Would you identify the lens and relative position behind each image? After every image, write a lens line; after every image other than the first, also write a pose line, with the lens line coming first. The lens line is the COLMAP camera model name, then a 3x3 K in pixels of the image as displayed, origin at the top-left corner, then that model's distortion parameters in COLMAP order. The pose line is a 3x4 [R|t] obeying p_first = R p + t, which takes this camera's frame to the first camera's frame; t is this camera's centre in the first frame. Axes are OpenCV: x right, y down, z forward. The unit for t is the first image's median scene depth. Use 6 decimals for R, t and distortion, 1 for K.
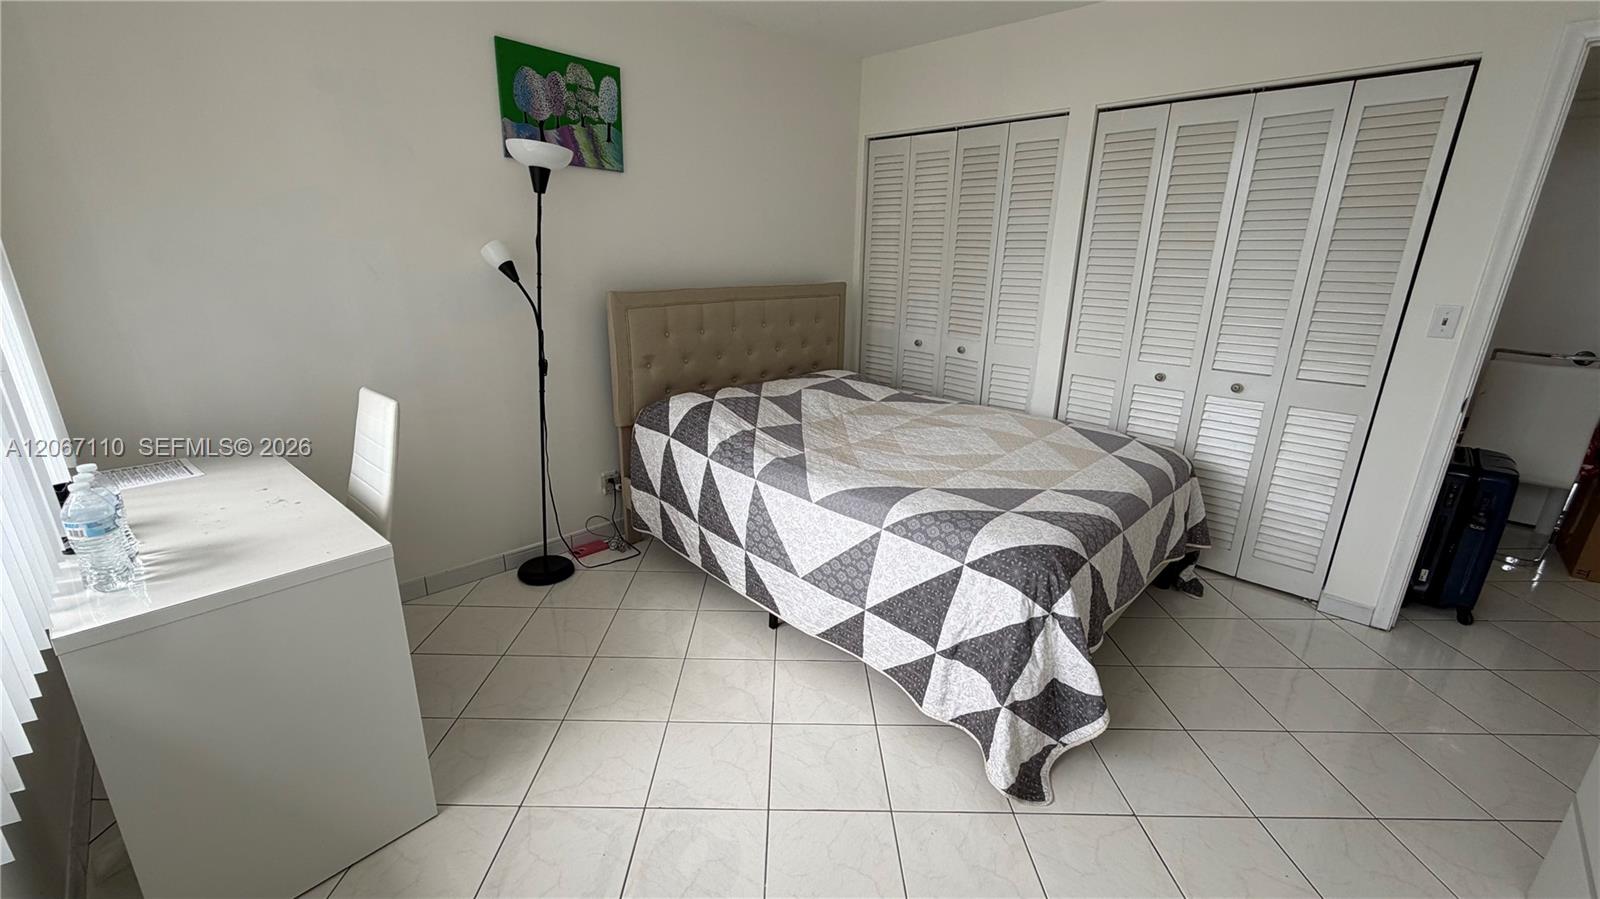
lens RADIAL K [[638.9, 0, 791.3], [0, 638.9, 451.8], [0, 0, 1]] dist [0.000363, 0.000062]
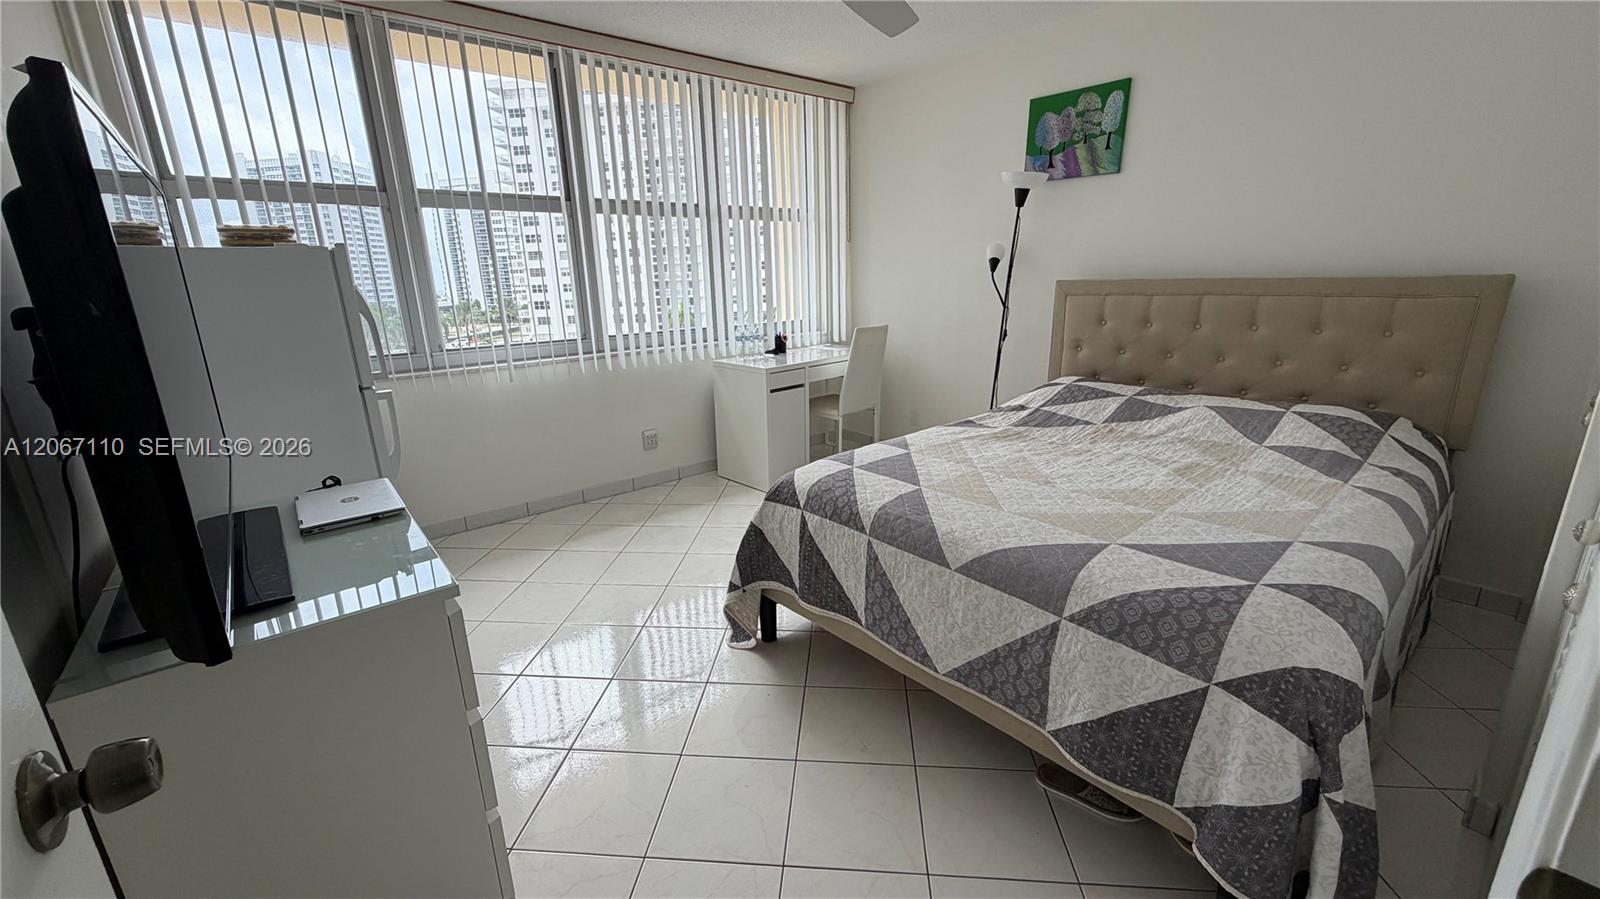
lens RADIAL K [[638.9, 0, 791.3], [0, 638.9, 451.8], [0, 0, 1]] dist [0.000363, 0.000062]
pose [[-0.083789, 0.257690, -0.962588, 1.028562], [-0.273124, 0.923053, 0.270880, -0.148360], [0.958323, 0.285603, -0.006960, 0.646264]]
